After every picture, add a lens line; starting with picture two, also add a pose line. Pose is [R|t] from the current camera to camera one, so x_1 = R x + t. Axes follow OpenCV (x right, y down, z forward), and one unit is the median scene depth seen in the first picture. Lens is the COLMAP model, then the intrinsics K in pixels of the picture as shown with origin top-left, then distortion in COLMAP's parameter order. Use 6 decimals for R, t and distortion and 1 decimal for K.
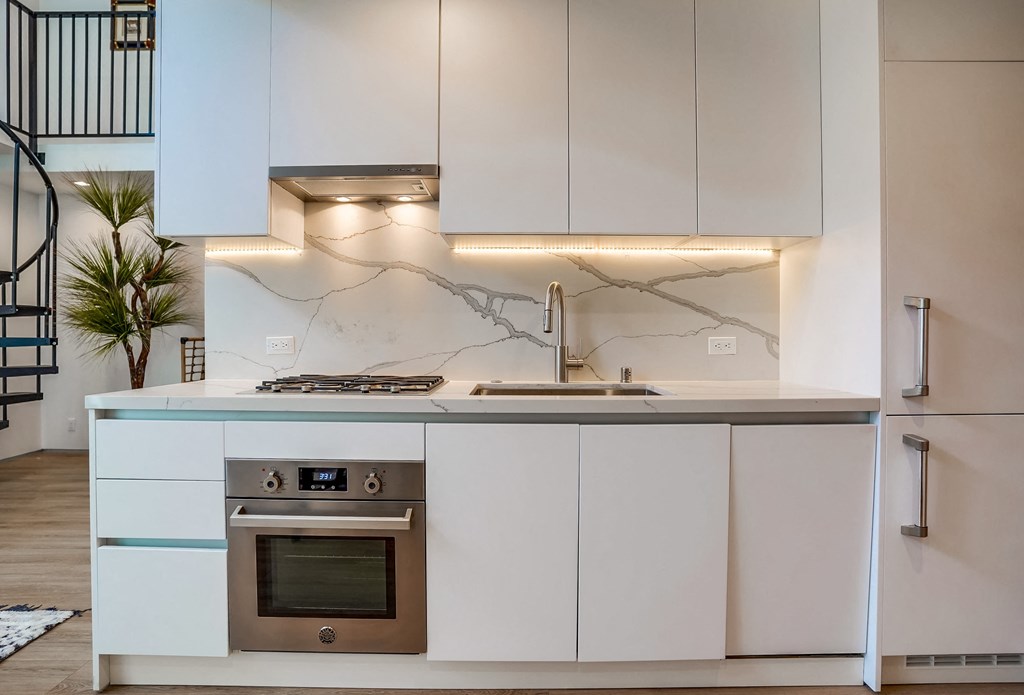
lens RADIAL K [[540.0, 0, 512.9], [0, 540.0, 343.8], [0, 0, 1]] dist [-0.049857, 0.001327]
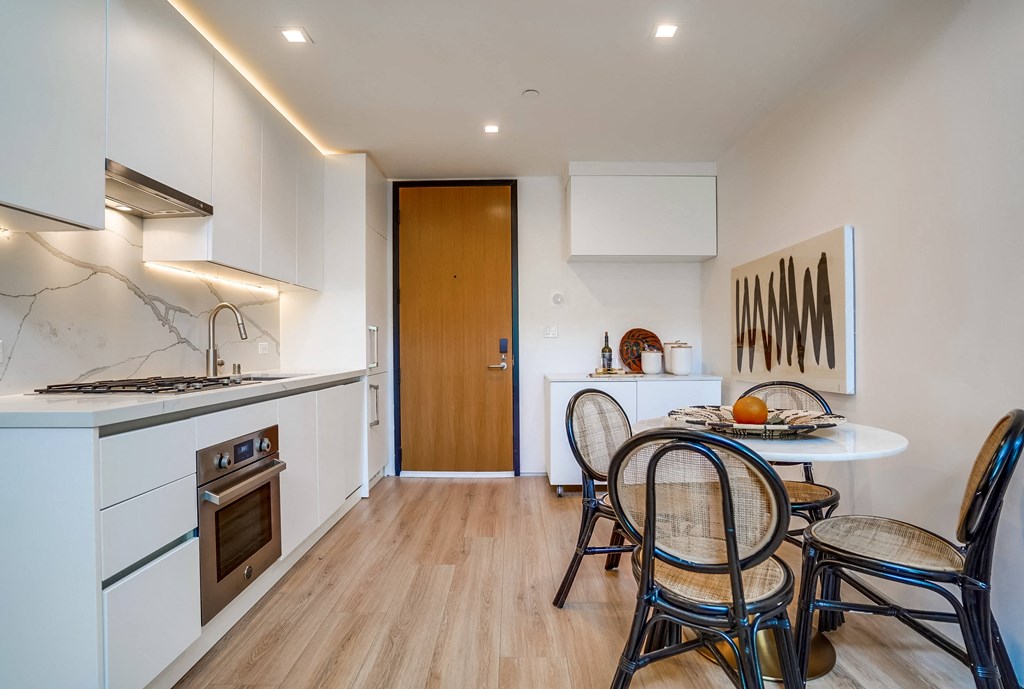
lens RADIAL K [[540.0, 0, 512.9], [0, 540.0, 347.8], [0, 0, 1]] dist [-0.049857, 0.001327]
pose [[-0.002943, -0.005609, 0.999980, -1.196745], [0.015412, 0.999865, 0.005654, 0.004063], [-0.999877, 0.015429, -0.002856, 0.253900]]
